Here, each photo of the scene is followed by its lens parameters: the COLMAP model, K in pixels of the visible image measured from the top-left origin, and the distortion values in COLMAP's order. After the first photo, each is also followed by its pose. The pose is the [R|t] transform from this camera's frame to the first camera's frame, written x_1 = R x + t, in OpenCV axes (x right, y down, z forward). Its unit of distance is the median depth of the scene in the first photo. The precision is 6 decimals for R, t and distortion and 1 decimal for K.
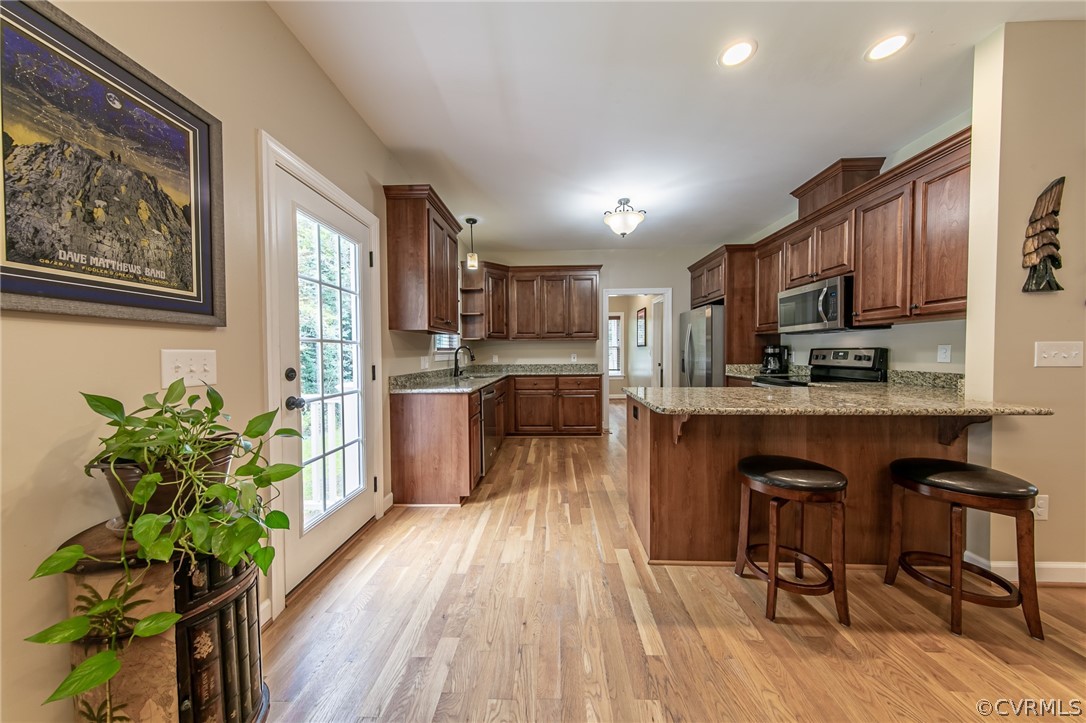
lens RADIAL K [[341.5, 0, 546.9], [0, 341.5, 364.0], [0, 0, 1]] dist [0.005346, -0.000071]
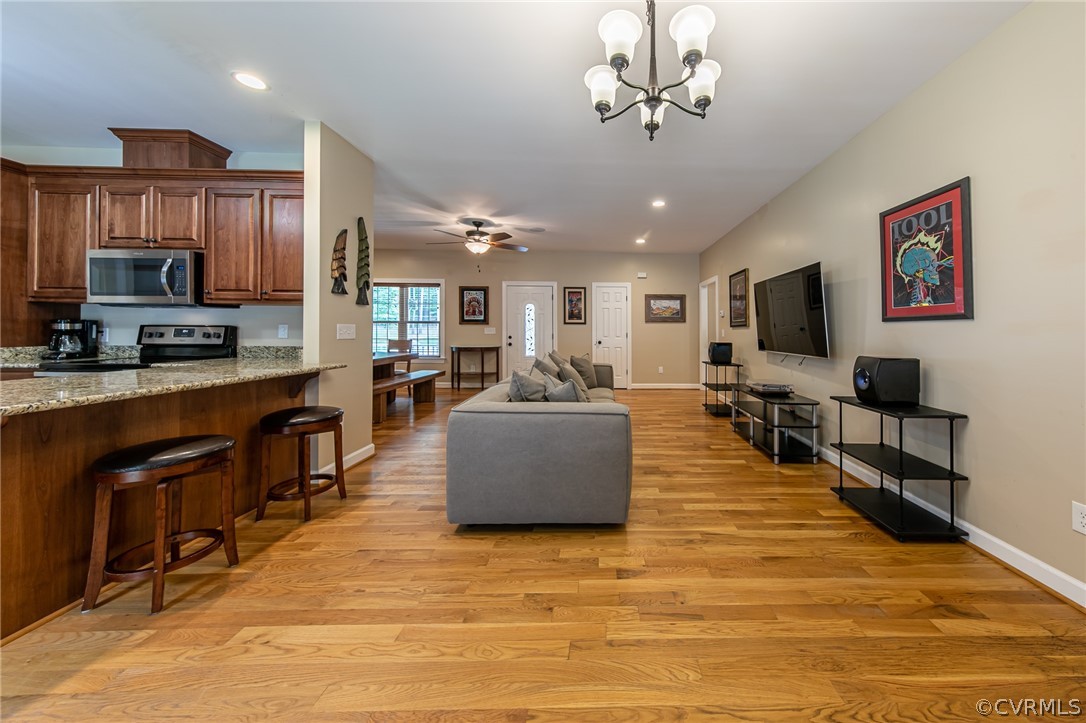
lens RADIAL K [[359.7, 0, 602.1], [0, 359.7, 327.2], [0, 0, 1]] dist [0.002031, -0.000058]
pose [[-0.056215, 0.017492, 0.998265, -0.264567], [0.027290, 0.999500, -0.015977, 0.008346], [-0.998046, 0.026344, -0.056664, -0.114312]]
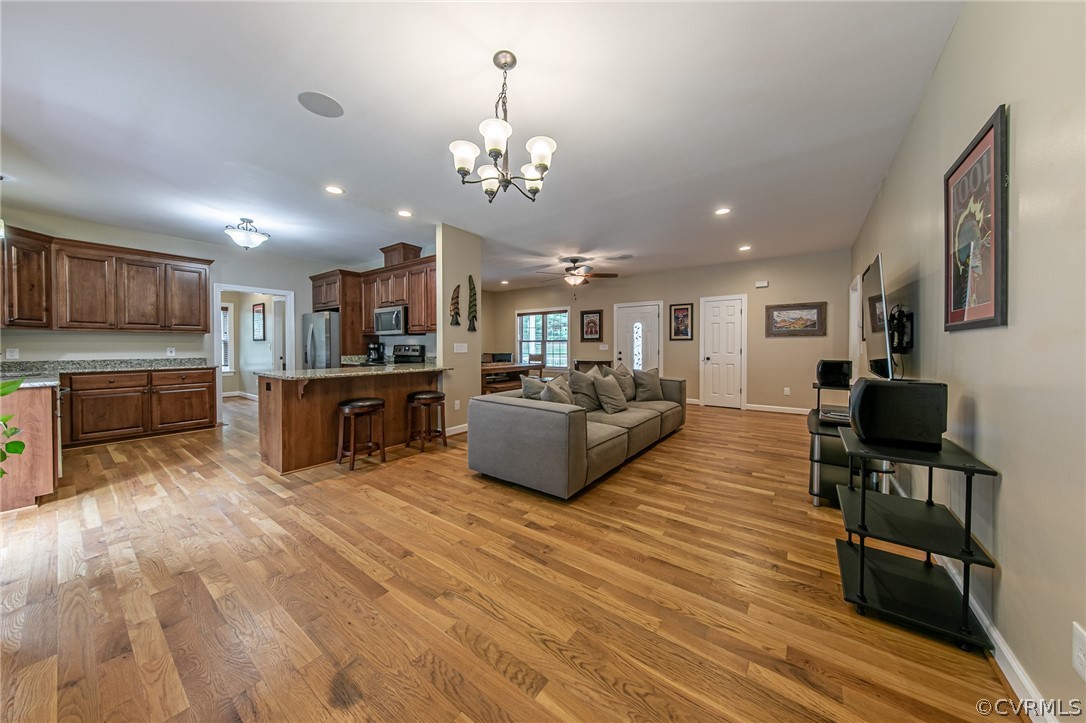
lens RADIAL K [[334.1, 0, 545.0], [0, 334.1, 350.4], [0, 0, 1]] dist [0.001357, -0.000015]
pose [[0.544140, -0.001643, 0.838993, -0.282761], [0.023151, 0.999647, -0.013057, 0.028856], [-0.838675, 0.026529, 0.543986, -0.745114]]
